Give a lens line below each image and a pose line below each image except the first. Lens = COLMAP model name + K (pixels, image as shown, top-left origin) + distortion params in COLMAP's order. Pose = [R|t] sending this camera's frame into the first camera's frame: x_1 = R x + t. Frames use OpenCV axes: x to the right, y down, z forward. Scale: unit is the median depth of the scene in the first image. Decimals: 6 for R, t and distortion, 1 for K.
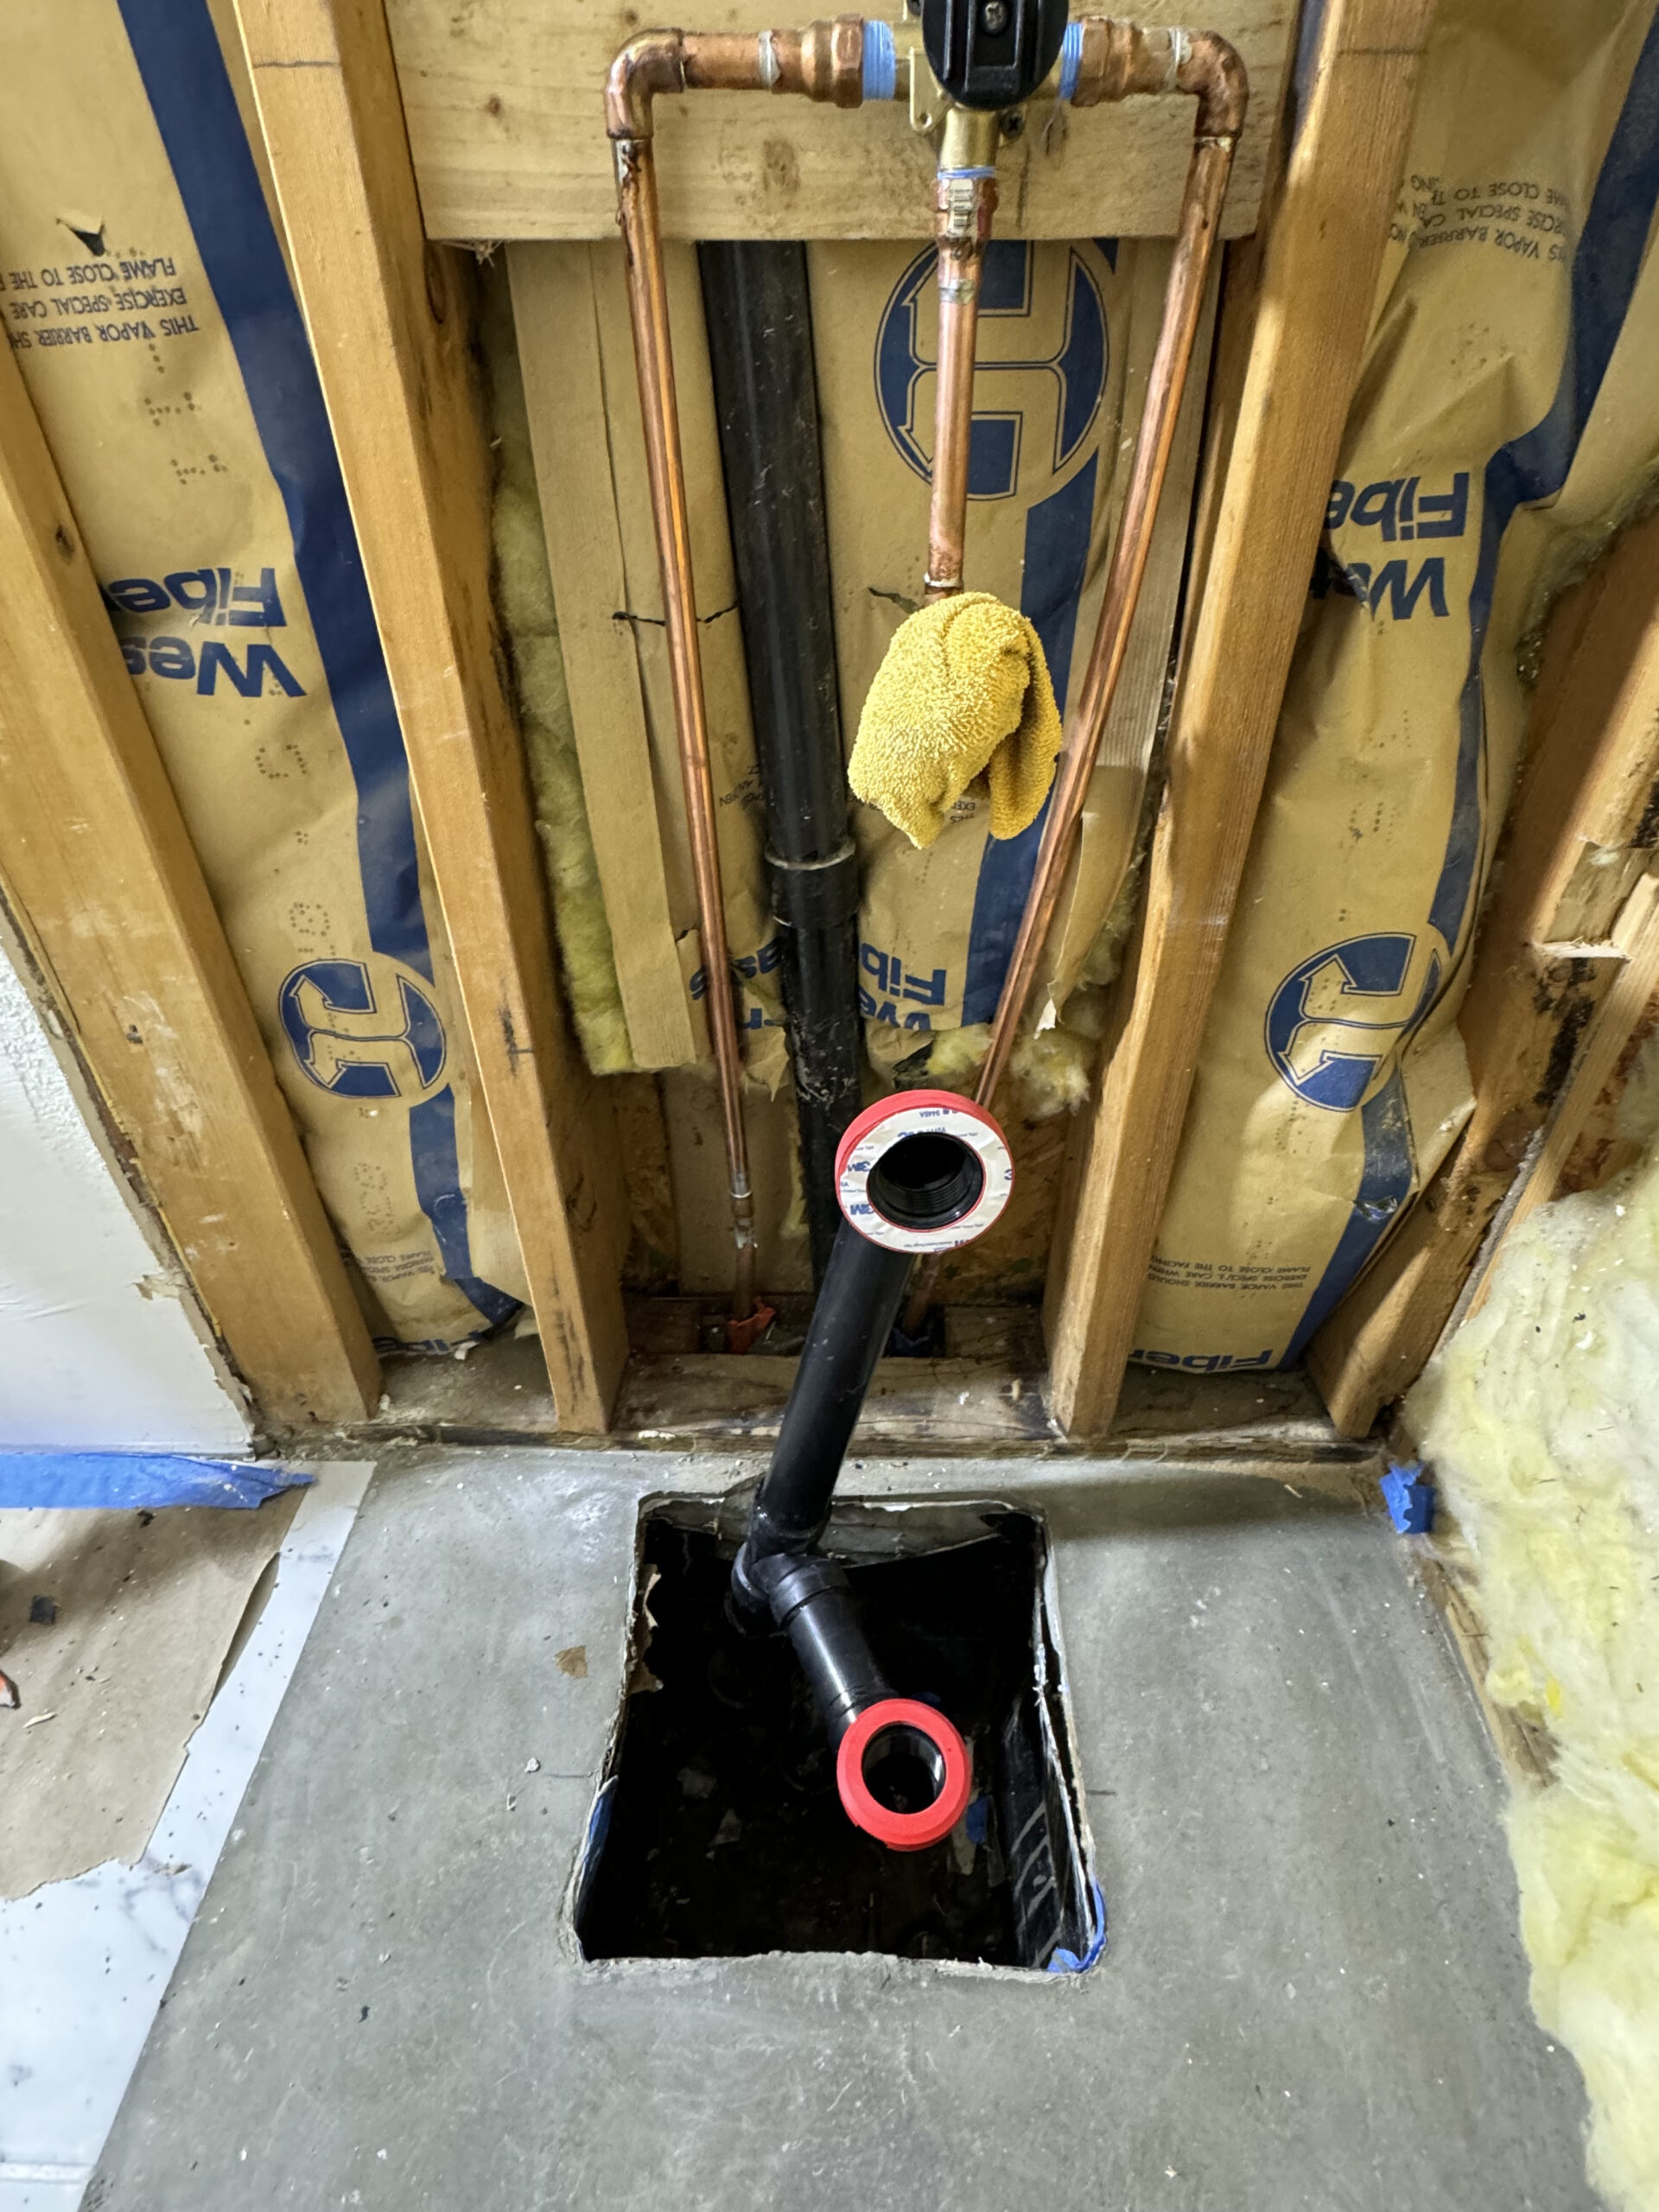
lens RADIAL K [[1157.6, 0, 791.1], [0, 1157.6, 1105.0], [0, 0, 1]] dist [-0.093391, 0.061675]
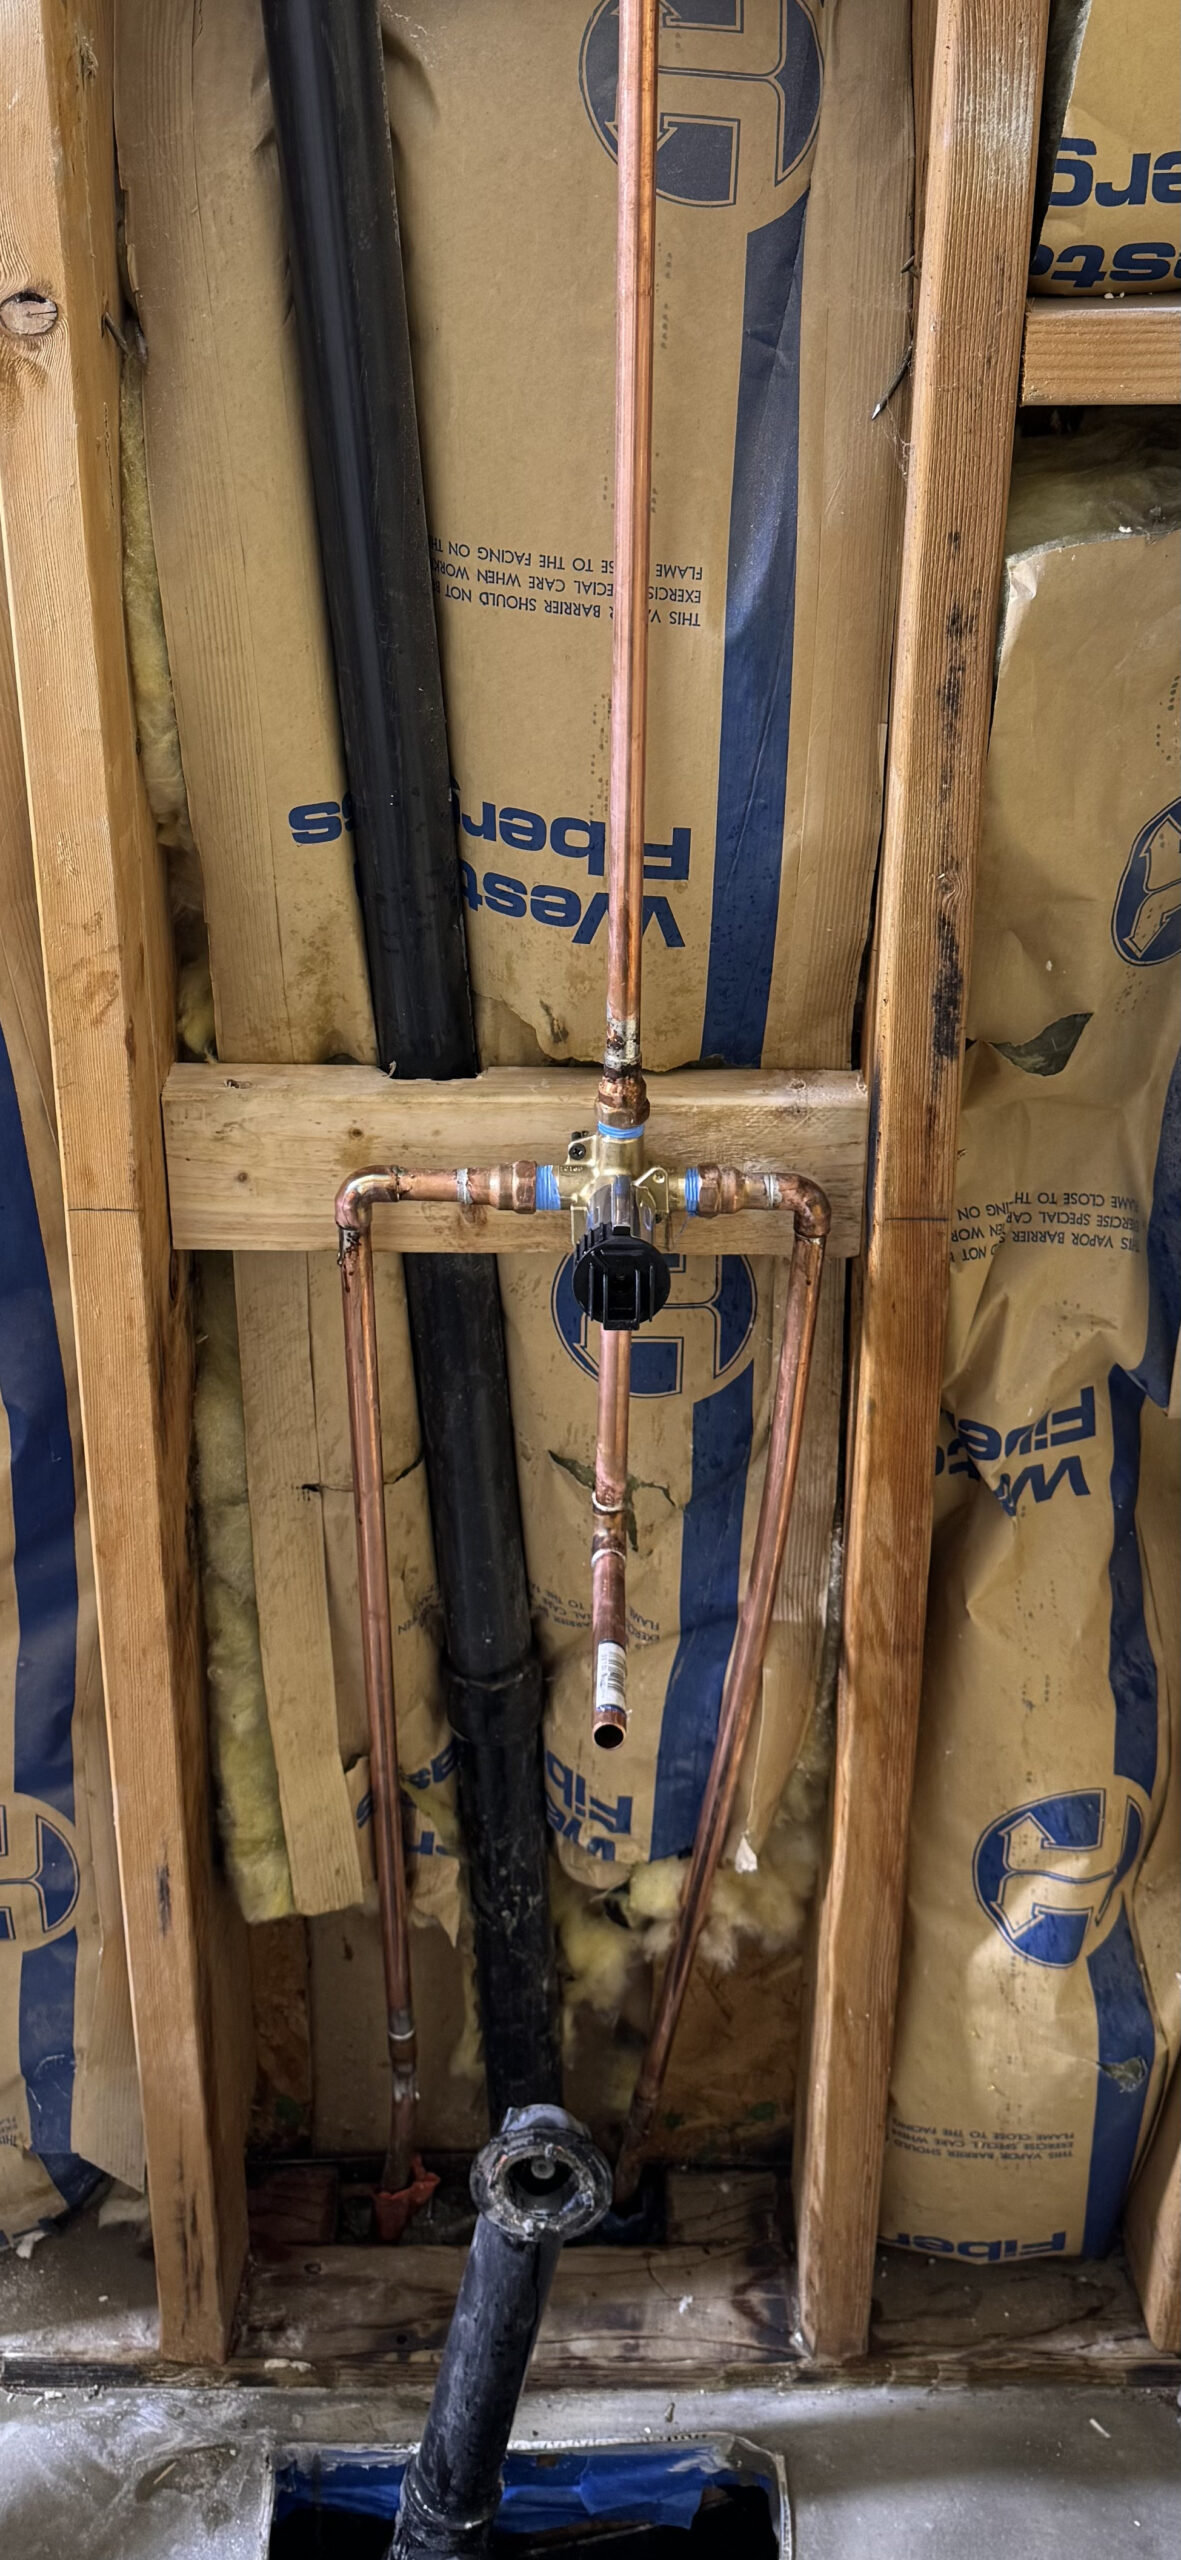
lens RADIAL K [[1748.2, 0, 590.5], [0, 1748.2, 1280.0], [0, 0, 1]] dist [-0.052651, -0.004555]
pose [[0.997537, 0.018755, 0.067593, -0.004422], [0.000766, 0.960623, -0.277853, -0.117107], [-0.070142, 0.277220, 0.958243, -0.395495]]
